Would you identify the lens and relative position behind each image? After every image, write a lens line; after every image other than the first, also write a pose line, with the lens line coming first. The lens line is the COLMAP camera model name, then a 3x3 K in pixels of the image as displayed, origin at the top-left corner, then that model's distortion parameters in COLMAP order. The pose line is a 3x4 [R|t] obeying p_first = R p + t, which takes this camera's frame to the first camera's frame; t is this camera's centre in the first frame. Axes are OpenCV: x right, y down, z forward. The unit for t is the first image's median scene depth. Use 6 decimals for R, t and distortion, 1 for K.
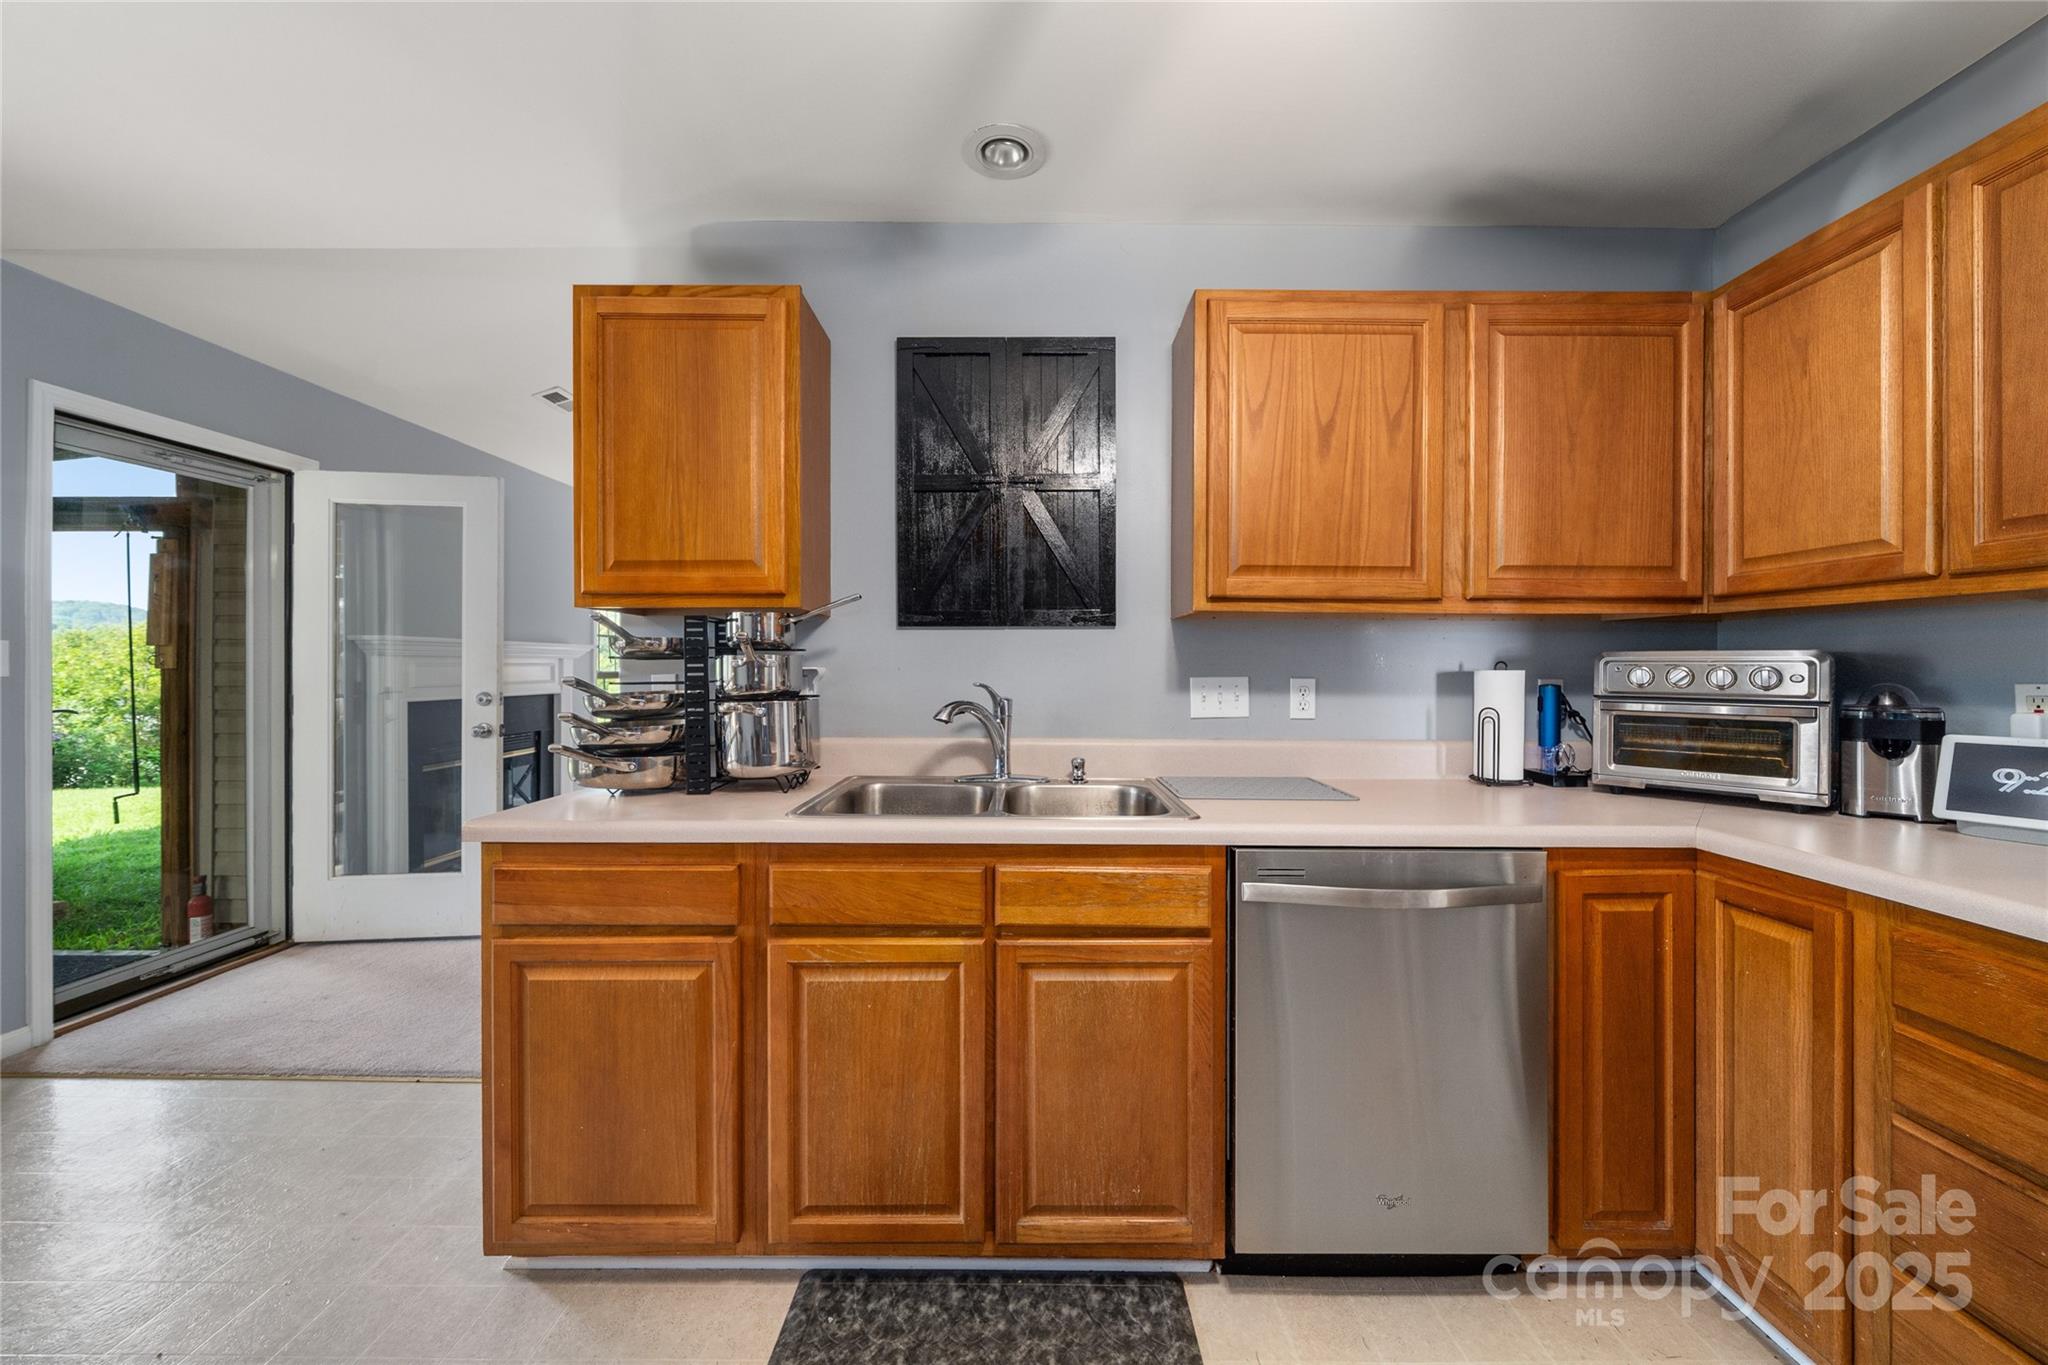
lens RADIAL K [[718.6, 0, 1031.8], [0, 718.6, 676.2], [0, 0, 1]] dist [-0.005612, -0.000146]
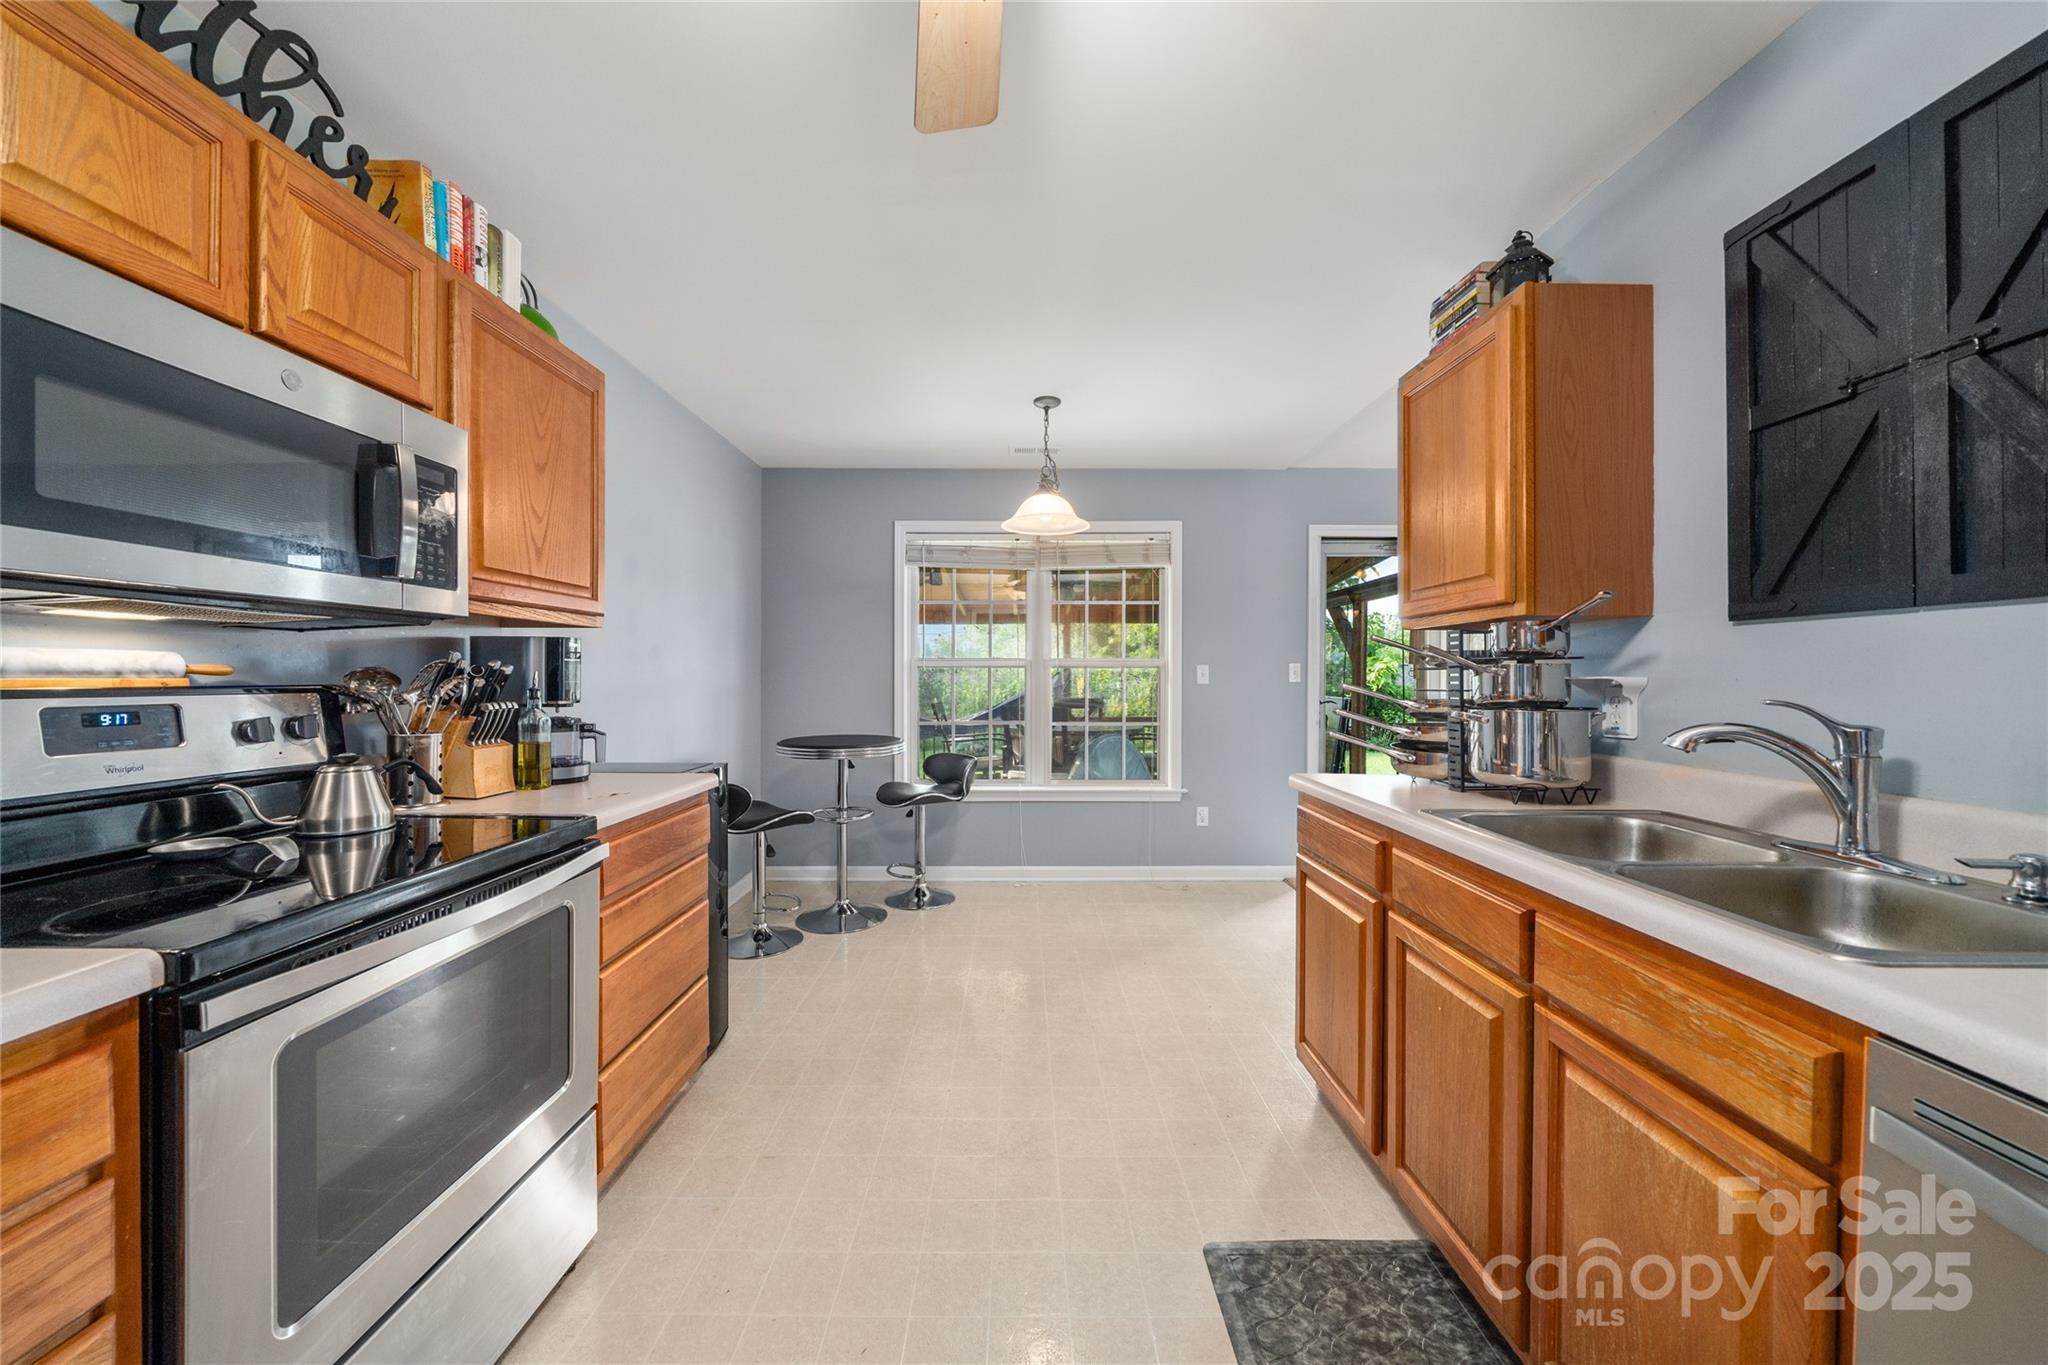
lens RADIAL K [[718.6, 0, 1030.3], [0, 718.6, 673.8], [0, 0, 1]] dist [-0.005612, -0.000146]
pose [[-0.000524, -0.005007, -0.999987, 0.790136], [-0.008936, 0.999948, -0.005002, -0.008147], [0.999960, 0.008933, -0.000569, 0.406266]]
